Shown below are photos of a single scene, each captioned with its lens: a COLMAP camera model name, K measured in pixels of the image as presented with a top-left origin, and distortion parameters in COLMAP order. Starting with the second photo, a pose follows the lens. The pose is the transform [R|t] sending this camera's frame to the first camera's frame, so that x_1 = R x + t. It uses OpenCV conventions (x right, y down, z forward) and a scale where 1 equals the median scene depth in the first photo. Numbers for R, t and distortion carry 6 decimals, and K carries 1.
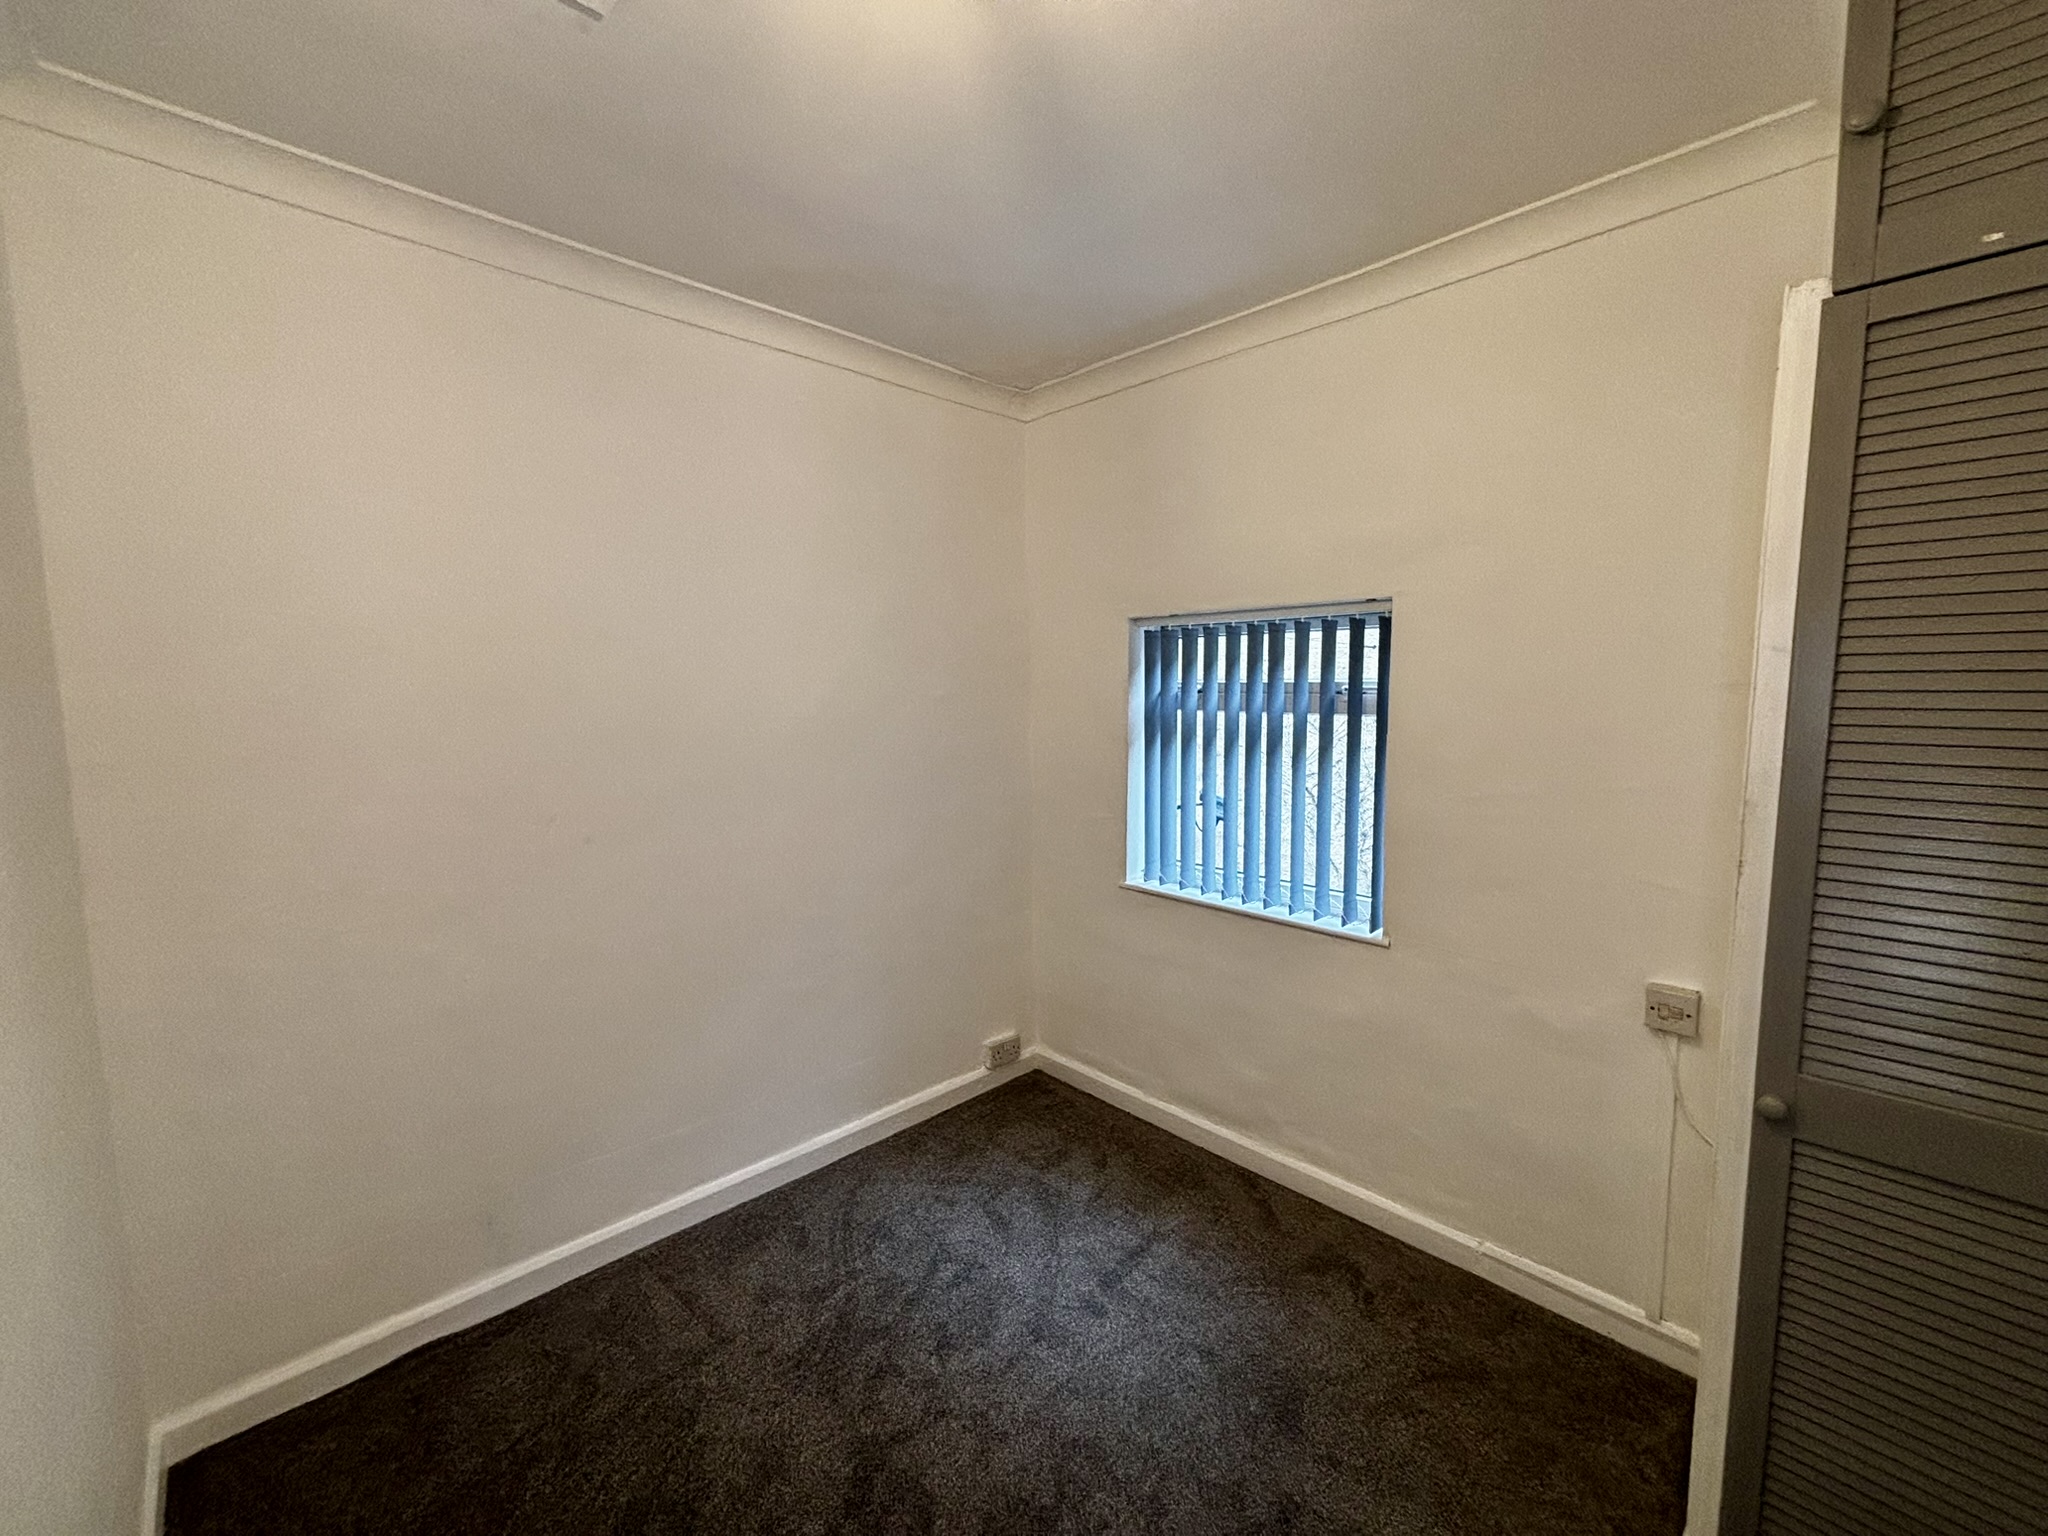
lens RADIAL K [[823.2, 0, 1024.0], [0, 823.2, 768.0], [0, 0, 1]] dist [0.002361, 0.000123]
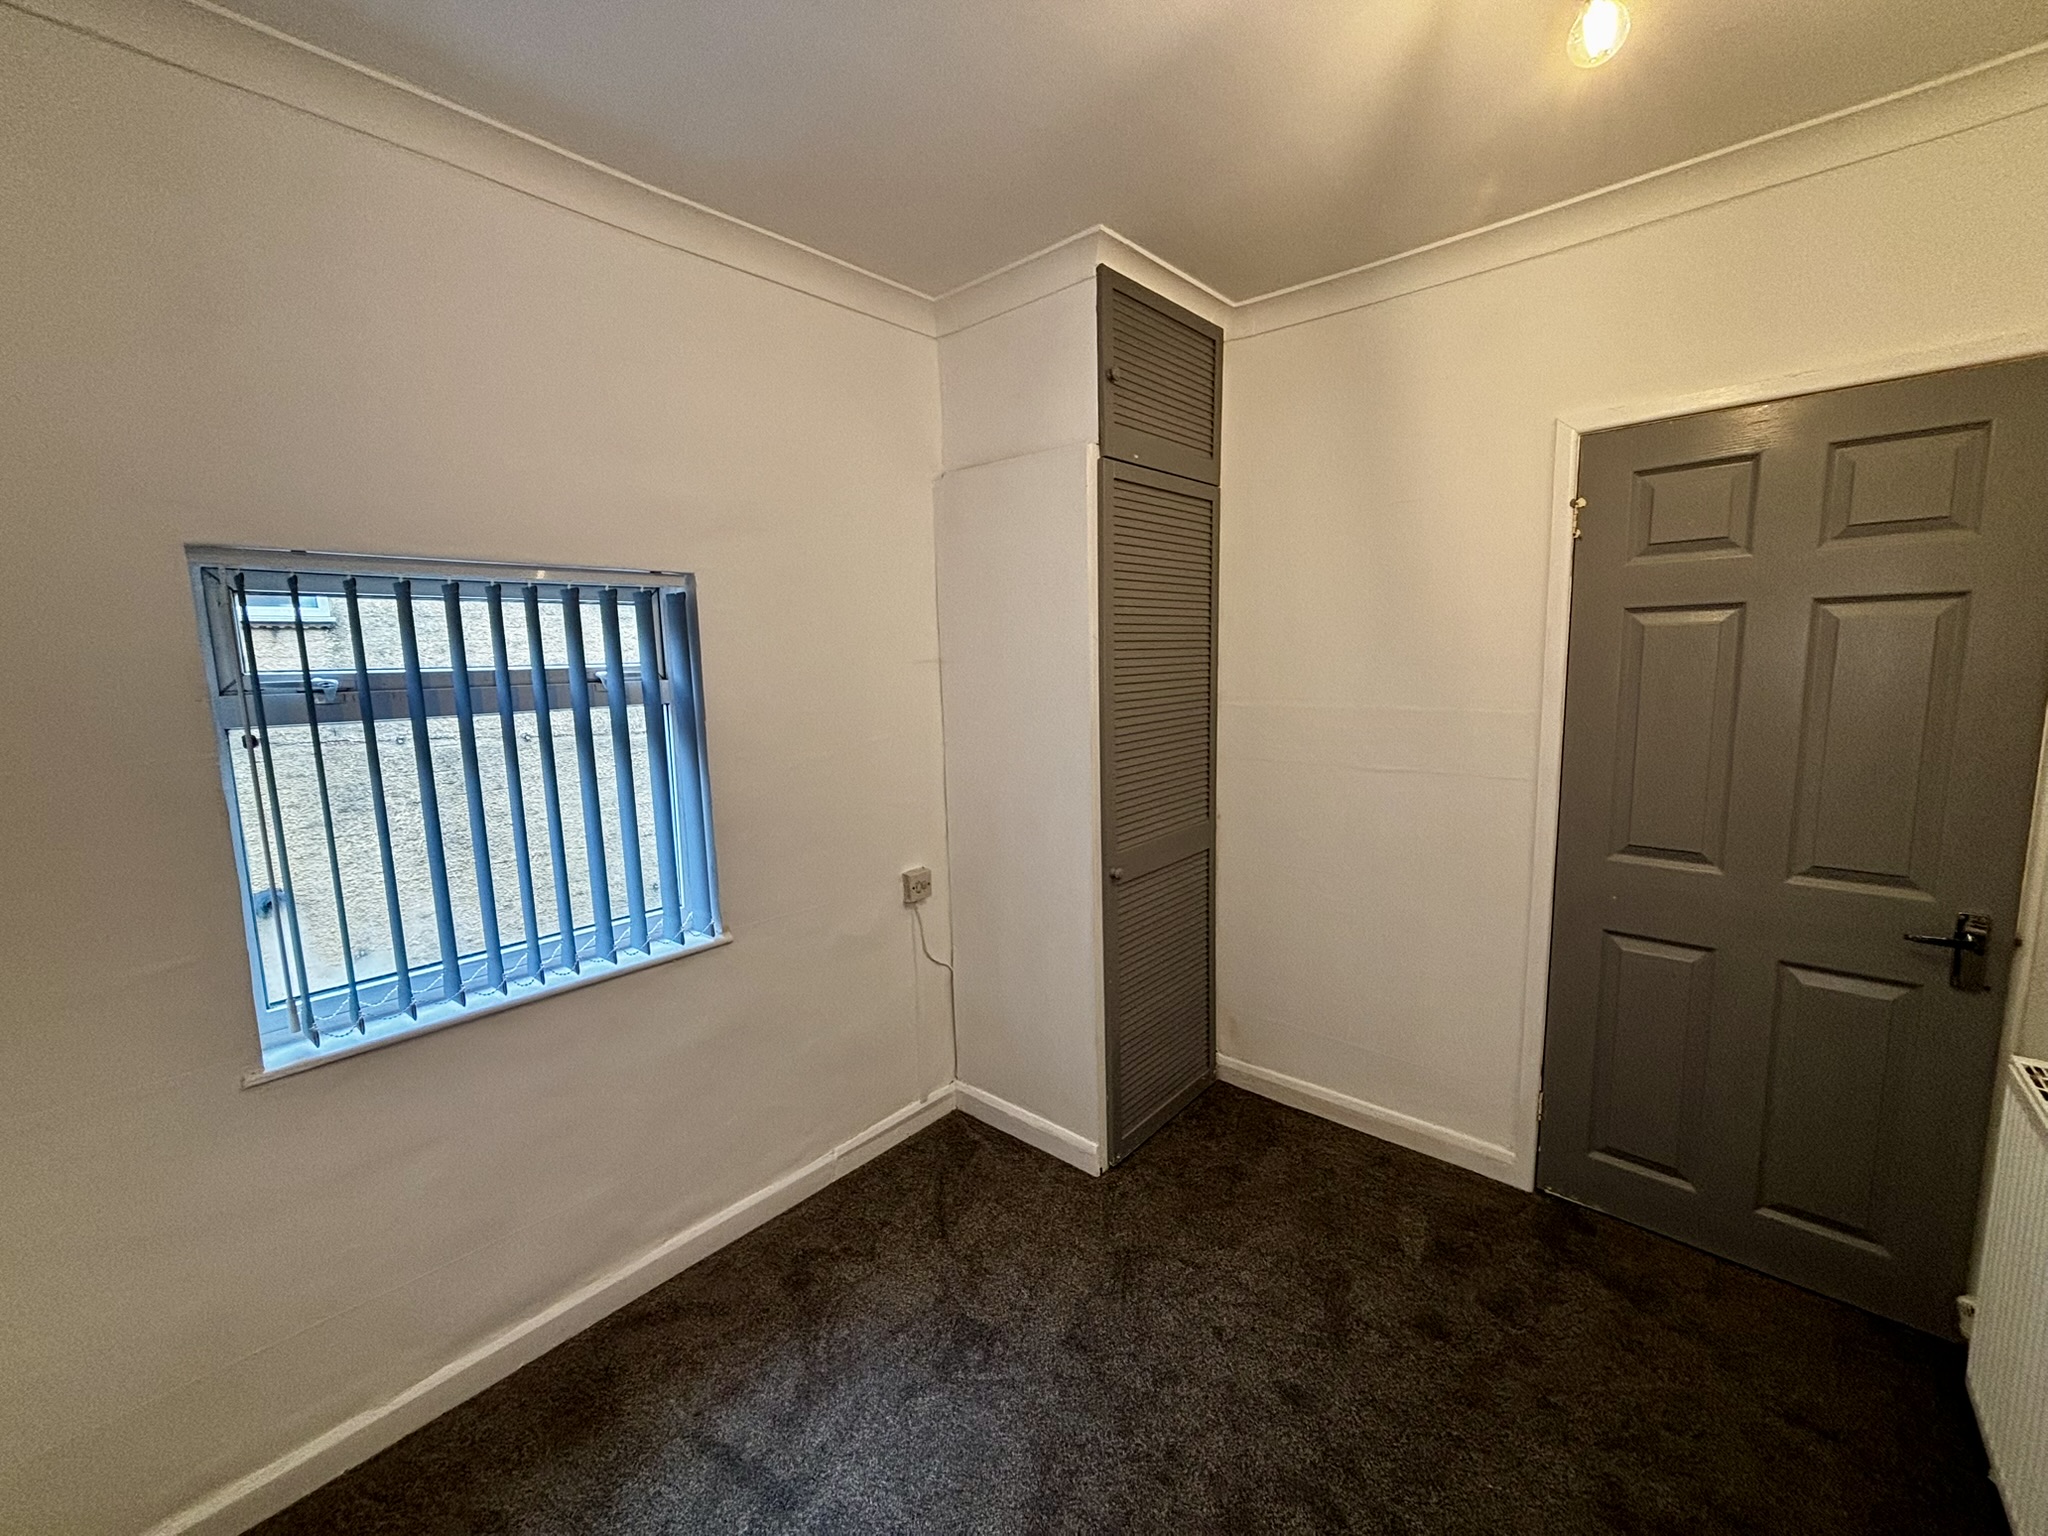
lens RADIAL K [[823.2, 0, 1024.0], [0, 823.2, 768.0], [0, 0, 1]] dist [0.002361, 0.000123]
pose [[-0.082473, -0.125039, 0.988718, -0.512086], [0.130238, 0.982238, 0.135083, -0.066978], [-0.988047, 0.139910, -0.064724, 0.701123]]
